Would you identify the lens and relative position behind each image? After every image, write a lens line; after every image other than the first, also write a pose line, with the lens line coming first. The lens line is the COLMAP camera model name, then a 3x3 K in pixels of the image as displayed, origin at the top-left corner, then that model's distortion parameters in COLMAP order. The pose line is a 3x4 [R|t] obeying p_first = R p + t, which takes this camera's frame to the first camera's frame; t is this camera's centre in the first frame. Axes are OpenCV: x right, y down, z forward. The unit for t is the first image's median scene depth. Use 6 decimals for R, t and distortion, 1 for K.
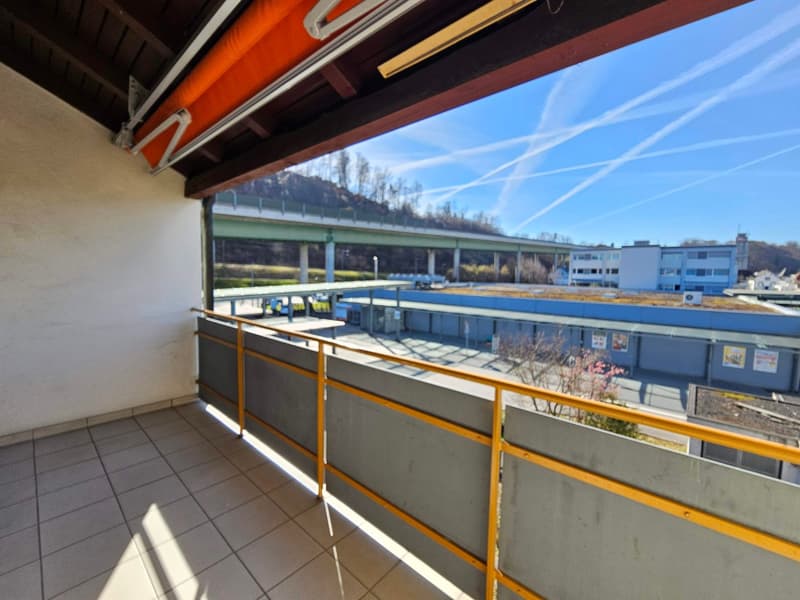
lens RADIAL K [[331.0, 0, 397.1], [0, 331.0, 297.8], [0, 0, 1]] dist [0.009042, -0.000335]
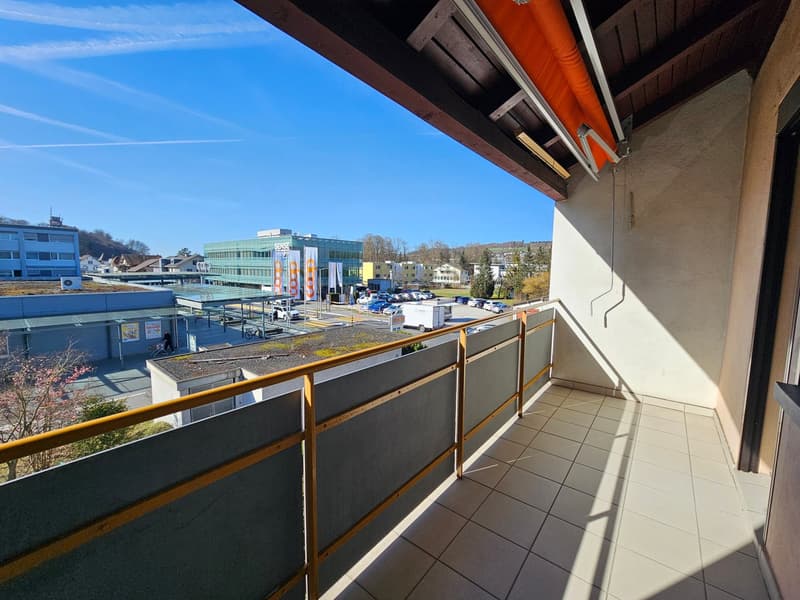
lens RADIAL K [[331.0, 0, 397.1], [0, 331.0, 297.8], [0, 0, 1]] dist [0.009042, -0.000335]
pose [[-0.038148, -0.110704, 0.993121, -0.098011], [0.062278, 0.991649, 0.112933, -0.007436], [-0.997330, 0.066158, -0.030935, 0.095747]]
